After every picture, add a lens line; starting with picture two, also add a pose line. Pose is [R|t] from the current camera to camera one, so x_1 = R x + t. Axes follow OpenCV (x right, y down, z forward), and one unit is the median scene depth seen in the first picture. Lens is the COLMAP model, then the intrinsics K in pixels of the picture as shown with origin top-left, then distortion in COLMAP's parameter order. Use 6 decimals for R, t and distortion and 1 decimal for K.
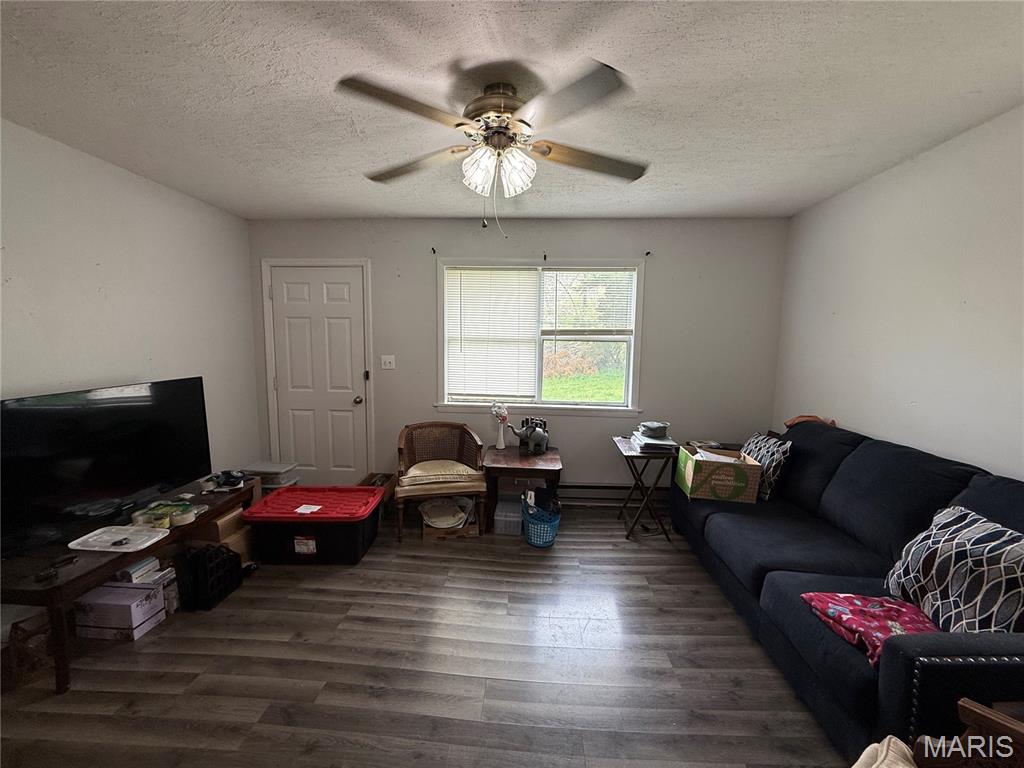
lens RADIAL K [[411.1, 0, 507.3], [0, 411.1, 384.9], [0, 0, 1]] dist [-0.003436, 0.001551]
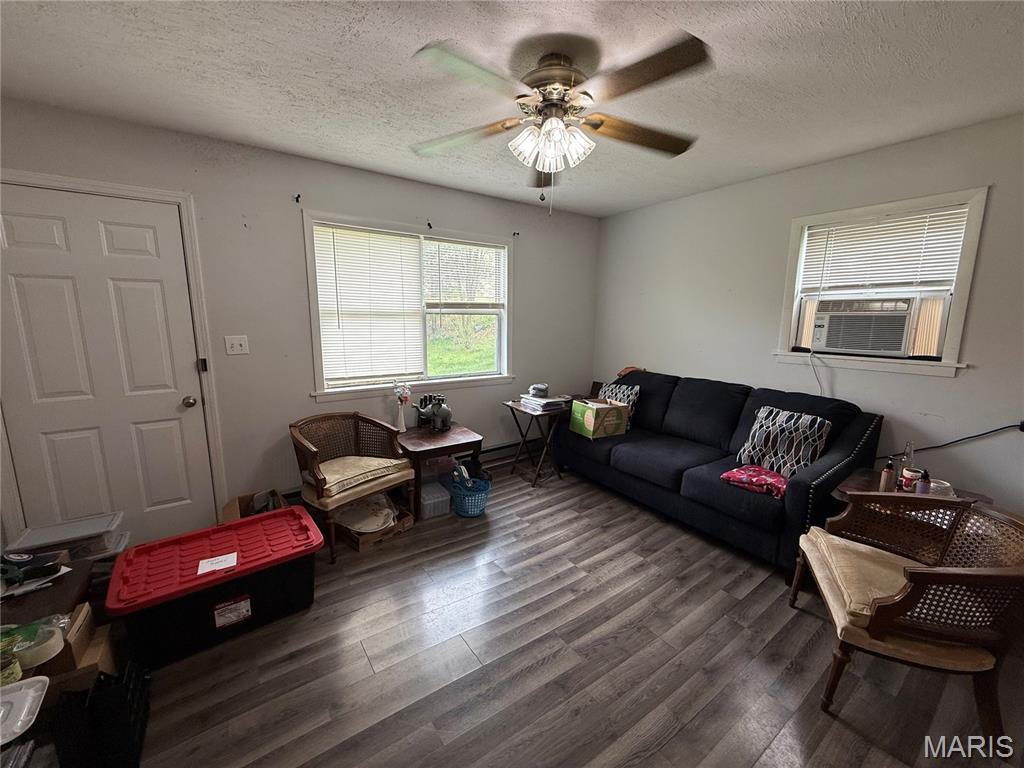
lens RADIAL K [[411.1, 0, 510.9], [0, 411.1, 384.5], [0, 0, 1]] dist [-0.003436, 0.001551]
pose [[0.778671, -0.111597, 0.617428, -0.446526], [0.069802, 0.993355, 0.091512, -0.021911], [-0.623538, -0.028160, 0.781286, 0.148311]]
